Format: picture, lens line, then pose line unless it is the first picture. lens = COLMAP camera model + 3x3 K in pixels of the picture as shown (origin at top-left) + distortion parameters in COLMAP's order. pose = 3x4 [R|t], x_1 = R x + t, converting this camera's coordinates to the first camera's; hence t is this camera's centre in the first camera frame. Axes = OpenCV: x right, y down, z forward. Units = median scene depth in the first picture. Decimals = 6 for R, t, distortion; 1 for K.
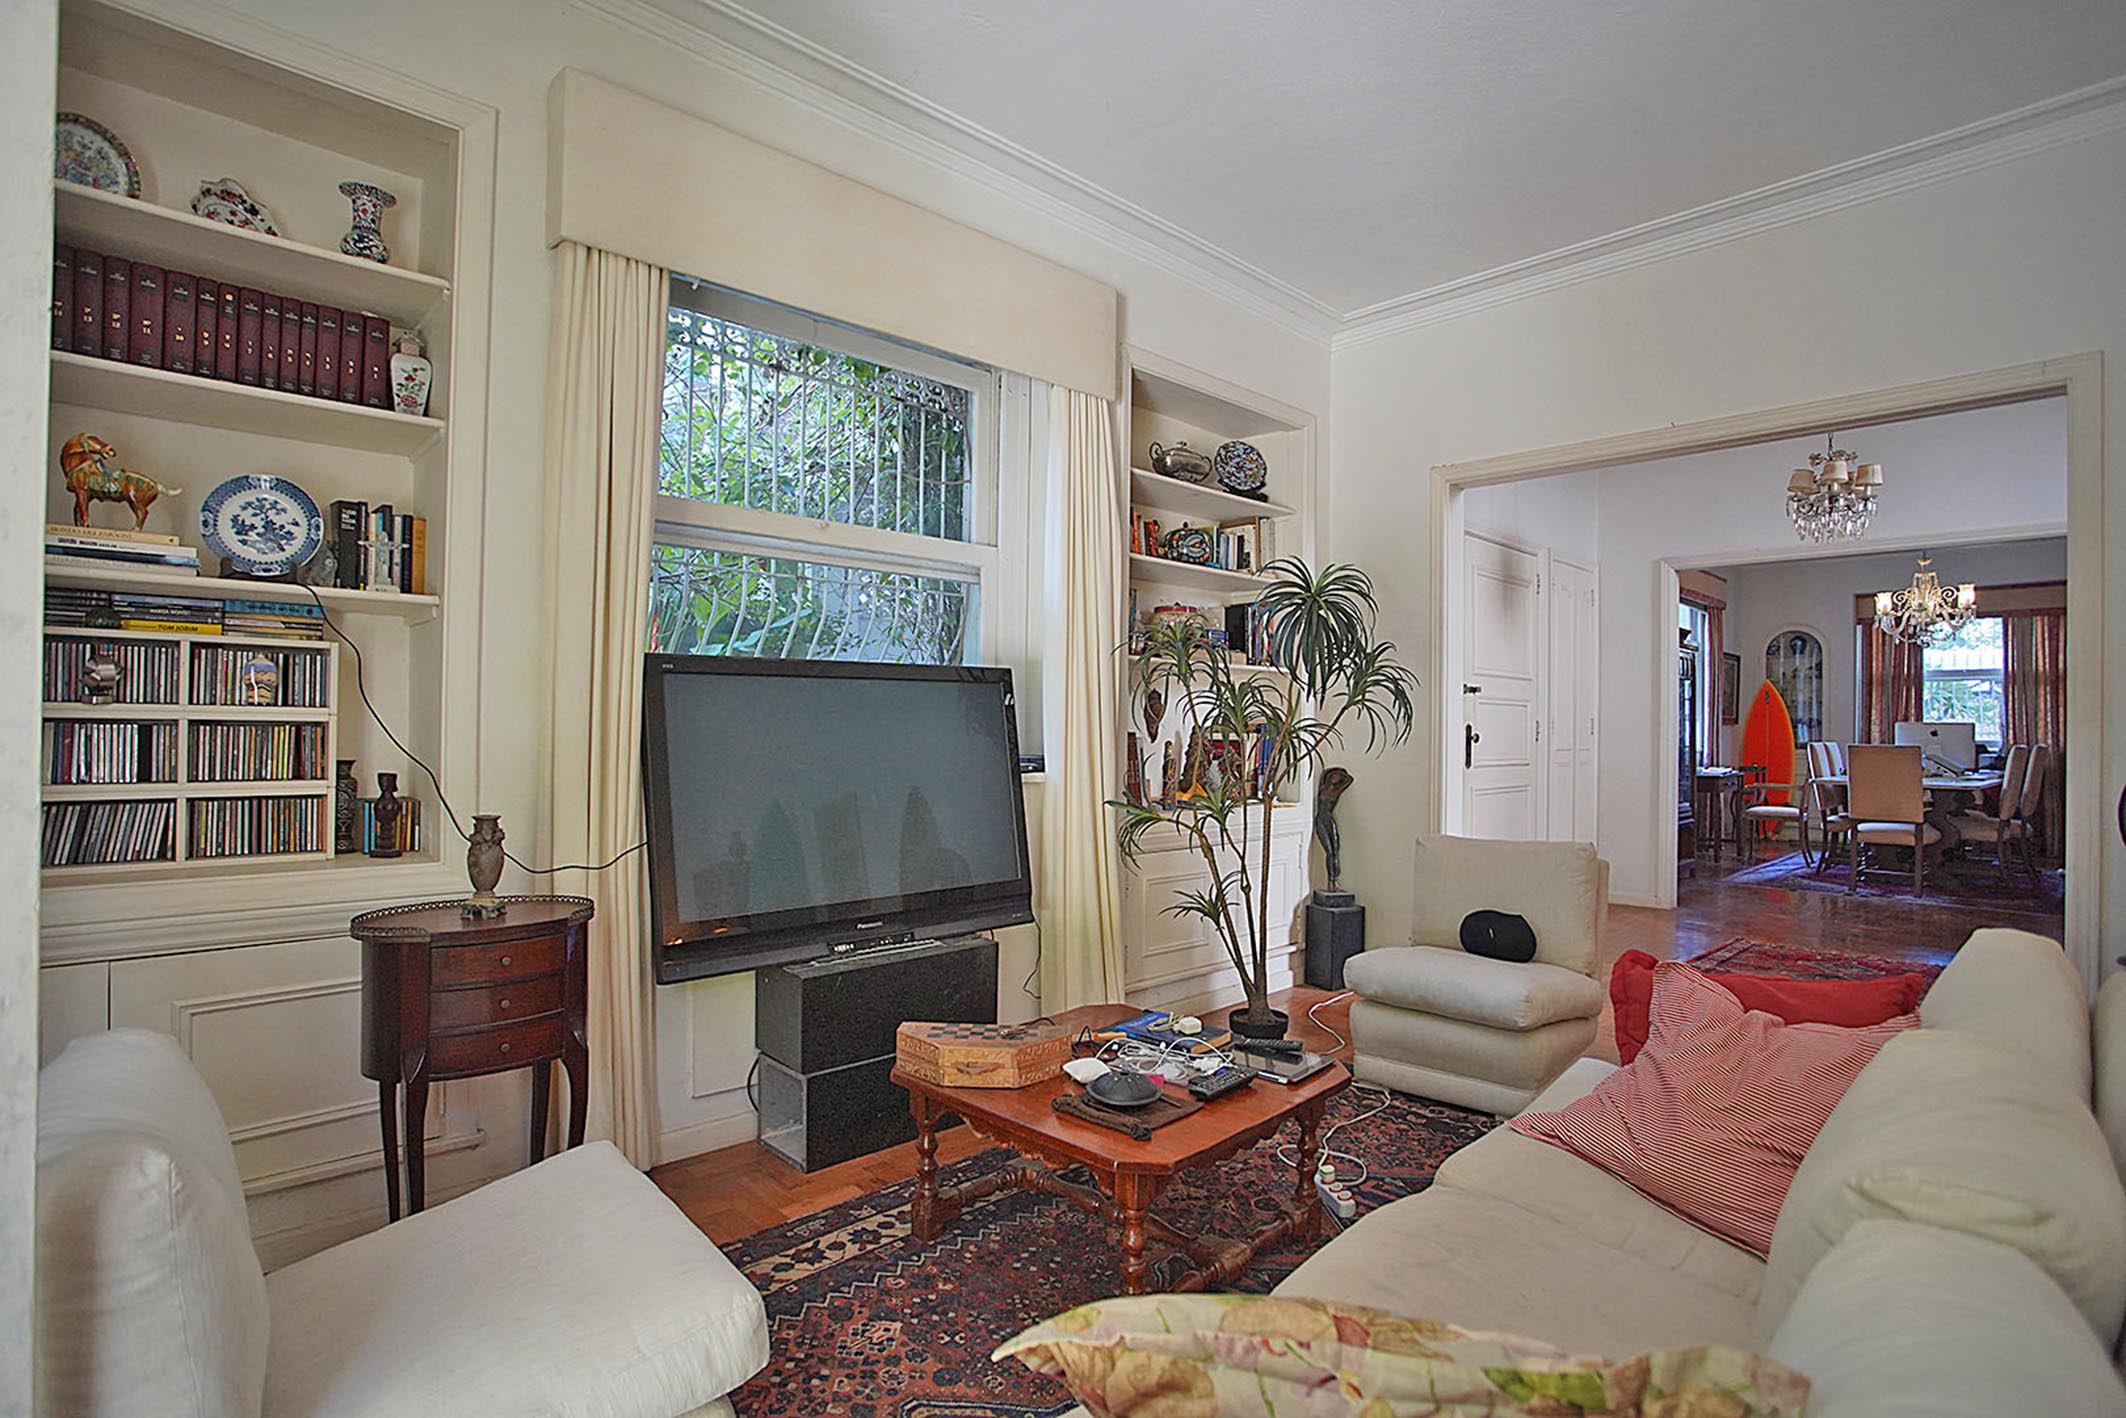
lens RADIAL K [[1063.6, 0, 1052.1], [0, 1063.6, 722.1], [0, 0, 1]] dist [-0.081154, 0.039625]
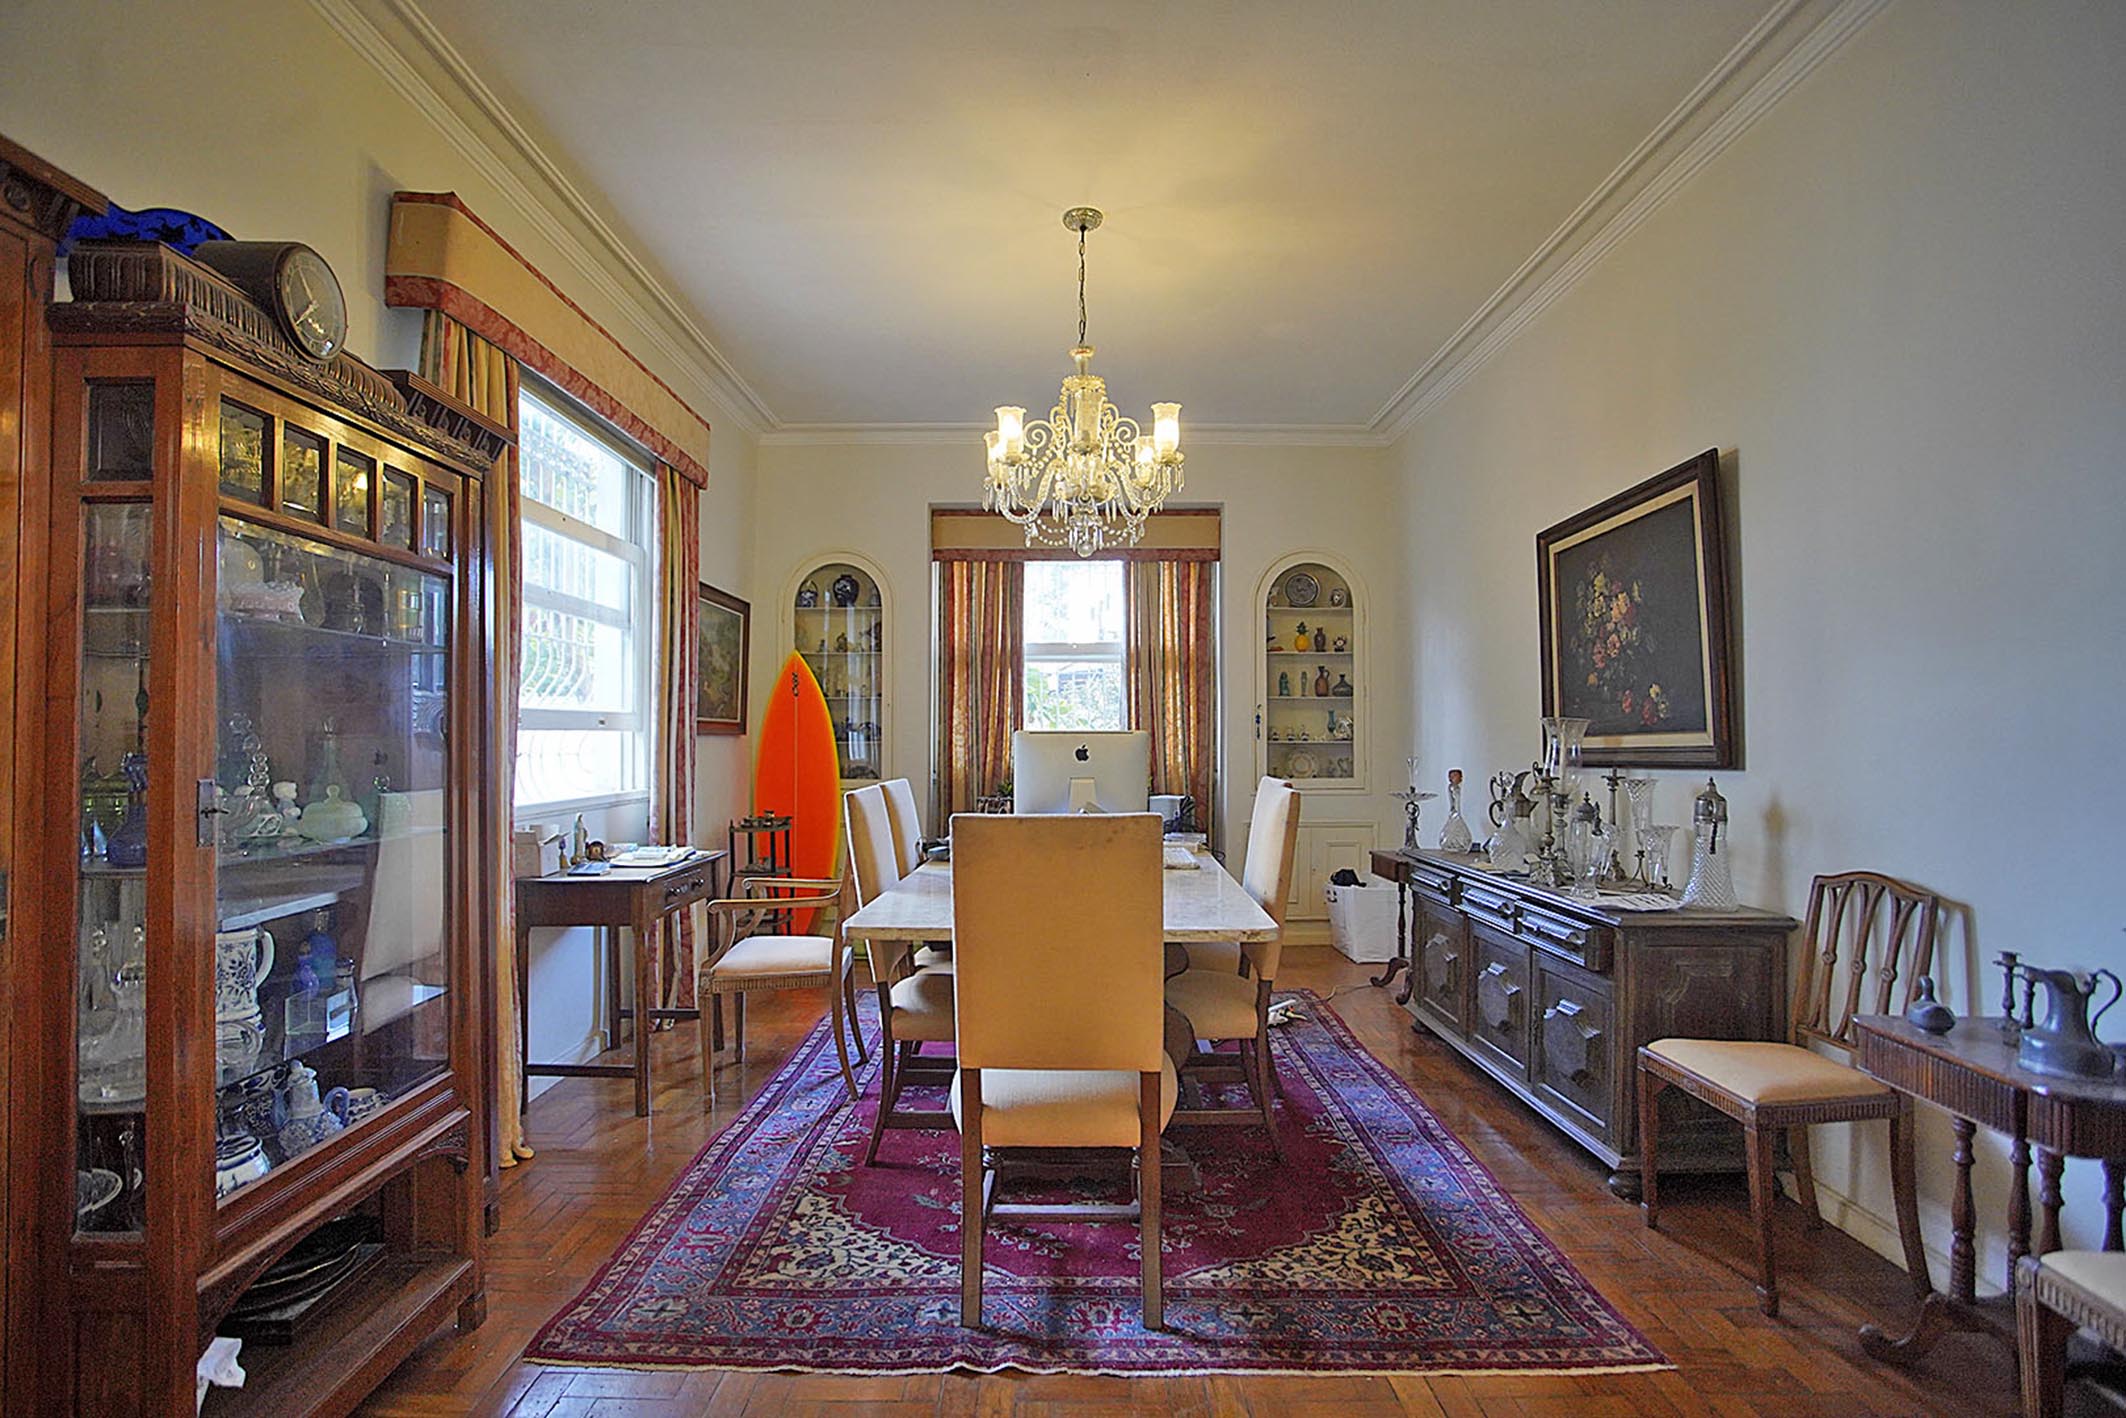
lens RADIAL K [[1063.6, 0, 1052.1], [0, 1063.6, 722.1], [0, 0, 1]] dist [-0.081154, 0.039625]
pose [[0.698856, 0.000750, 0.715262, 0.416986], [0.003349, 0.999985, -0.004321, -0.001236], [-0.715255, 0.005415, 0.698843, 0.552367]]
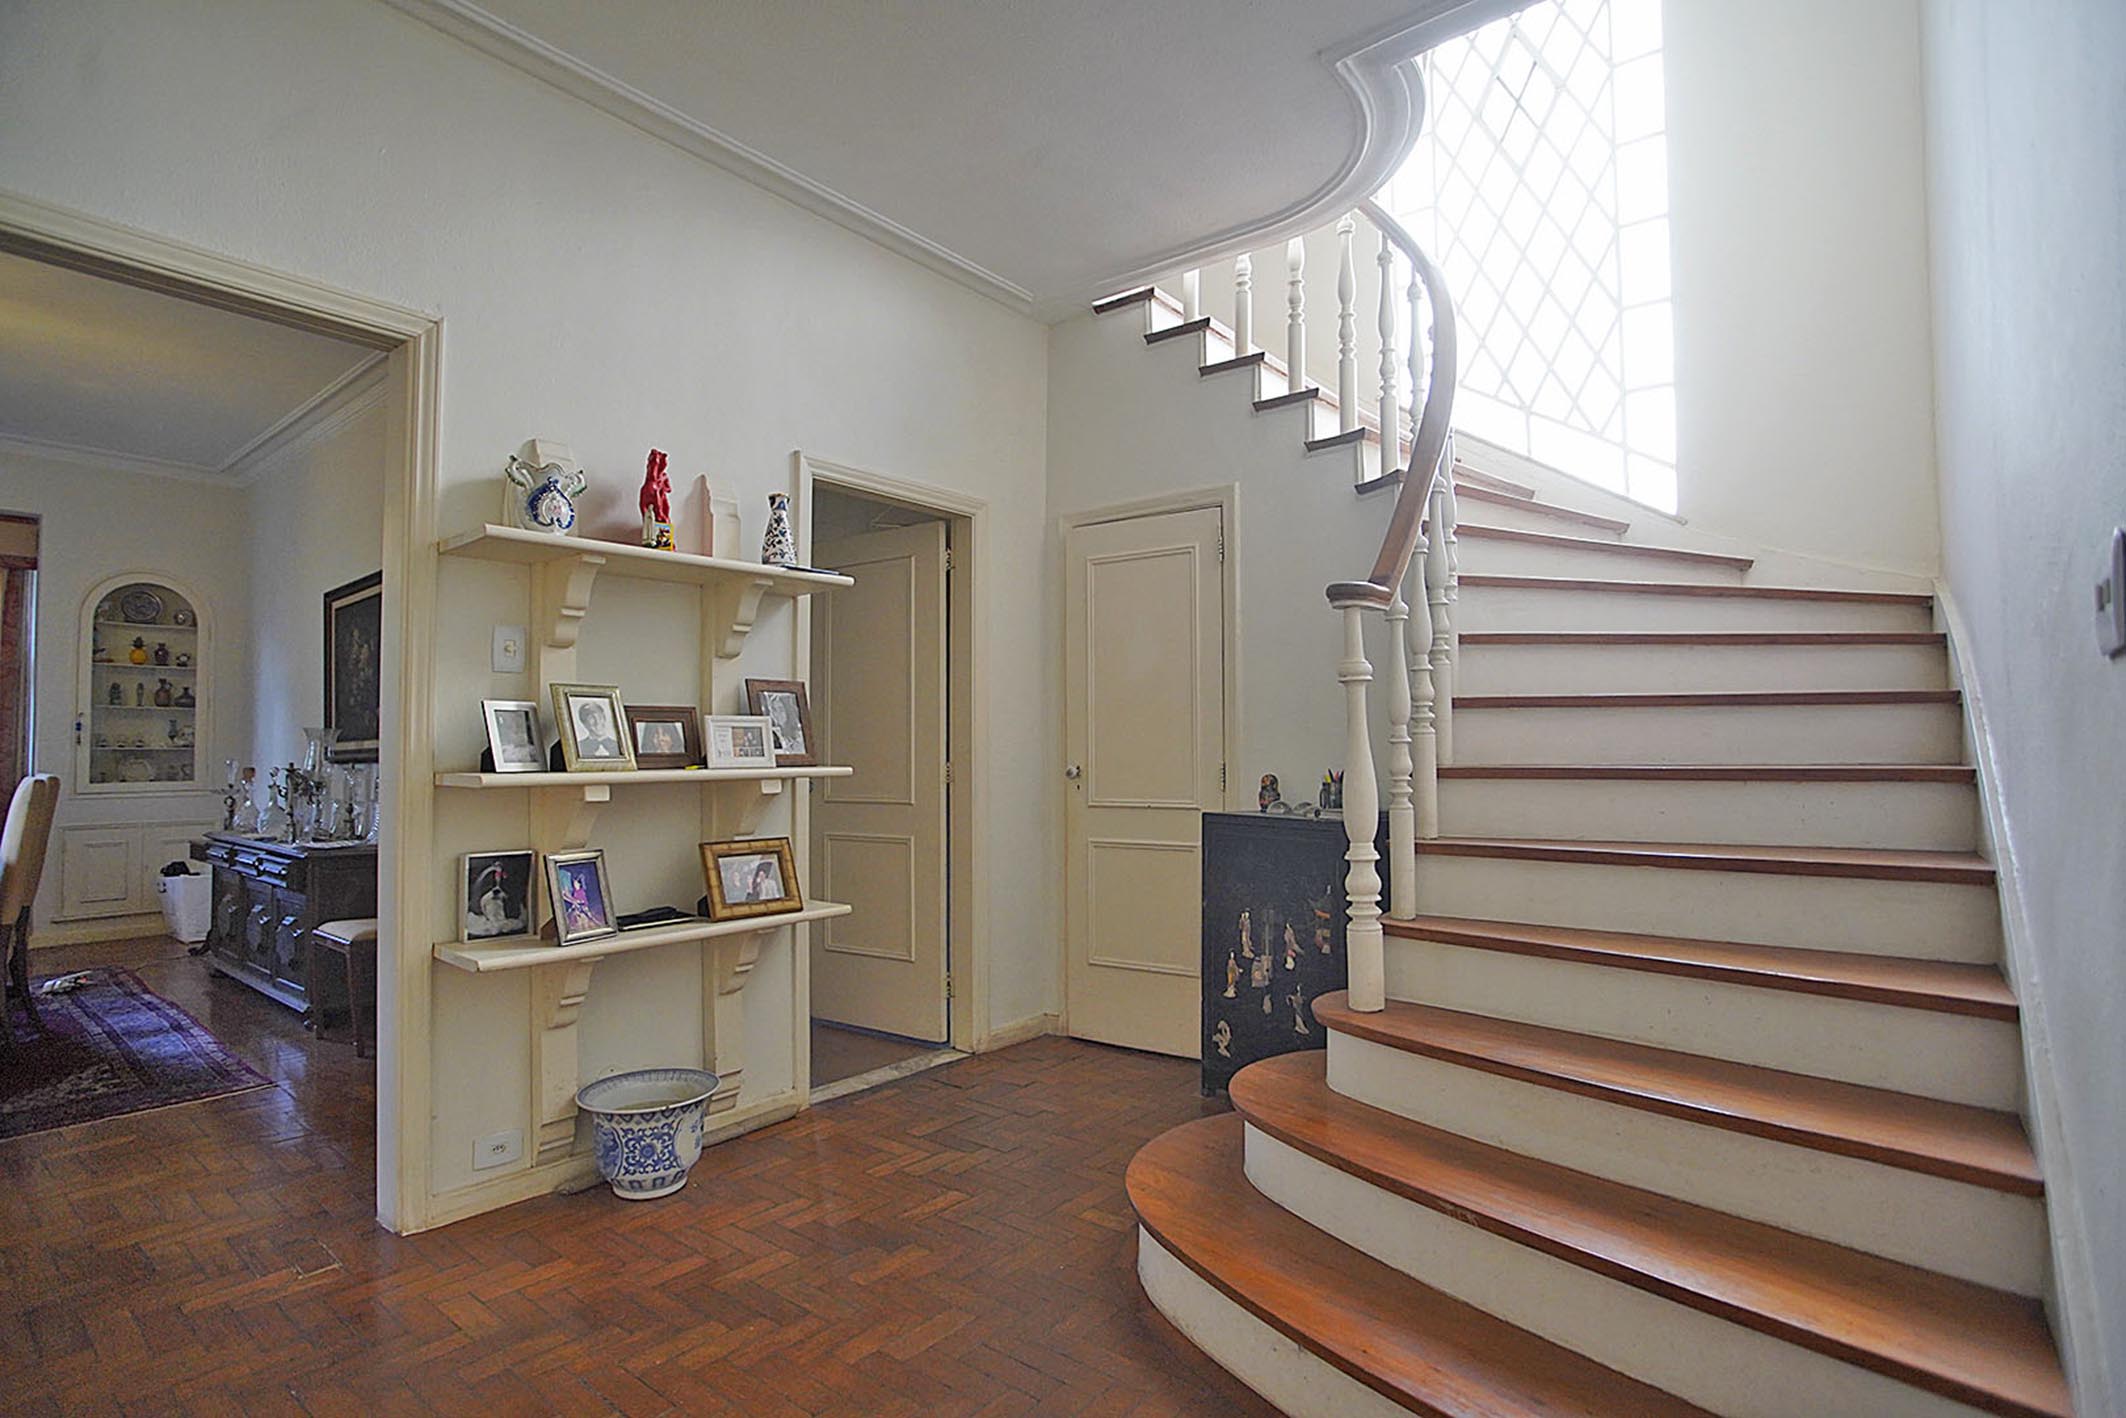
lens RADIAL K [[1063.6, 0, 1052.1], [0, 1063.6, 722.1], [0, 0, 1]] dist [-0.081154, 0.039625]
pose [[-0.115717, 0.017302, 0.993131, 0.259757], [-0.003346, 0.999836, -0.017809, 0.001090], [-0.993277, -0.005383, -0.115640, 0.385480]]
